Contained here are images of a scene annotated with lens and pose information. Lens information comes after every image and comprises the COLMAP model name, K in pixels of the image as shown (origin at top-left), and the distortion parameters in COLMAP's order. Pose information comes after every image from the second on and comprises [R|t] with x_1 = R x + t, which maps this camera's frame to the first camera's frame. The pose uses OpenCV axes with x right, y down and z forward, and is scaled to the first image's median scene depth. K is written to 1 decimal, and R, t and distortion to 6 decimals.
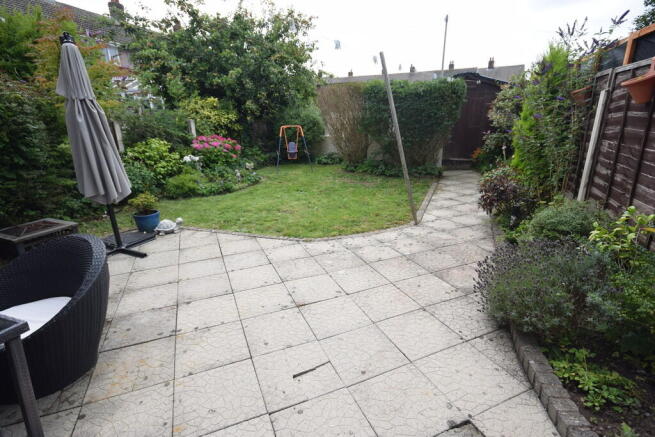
lens RADIAL K [[331.7, 0, 329.3], [0, 331.7, 217.1], [0, 0, 1]] dist [0.007542, -0.000040]
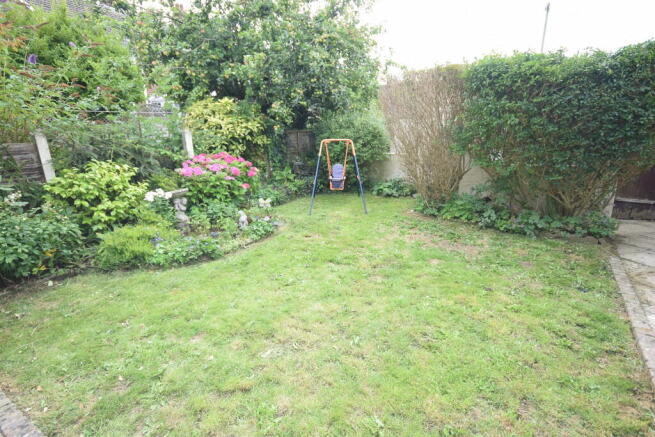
lens RADIAL K [[331.7, 0, 328.1], [0, 331.7, 218.7], [0, 0, 1]] dist [0.007542, -0.000040]
pose [[0.980867, 0.048215, -0.188614, -0.002539], [-0.052453, 0.998469, -0.017538, -0.108022], [0.187479, 0.027096, 0.981895, 0.365932]]
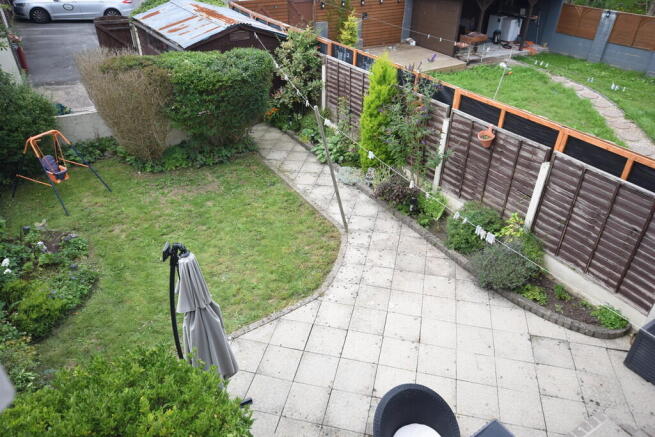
lens RADIAL K [[463.9, 0, 329.6], [0, 463.9, 217.4], [0, 0, 1]] dist [0.000812, 0.000366]
pose [[0.584805, -0.418337, 0.694980, -0.479642], [0.210530, 0.905675, 0.368007, -0.342292], [-0.783377, -0.068898, 0.617716, 0.011376]]
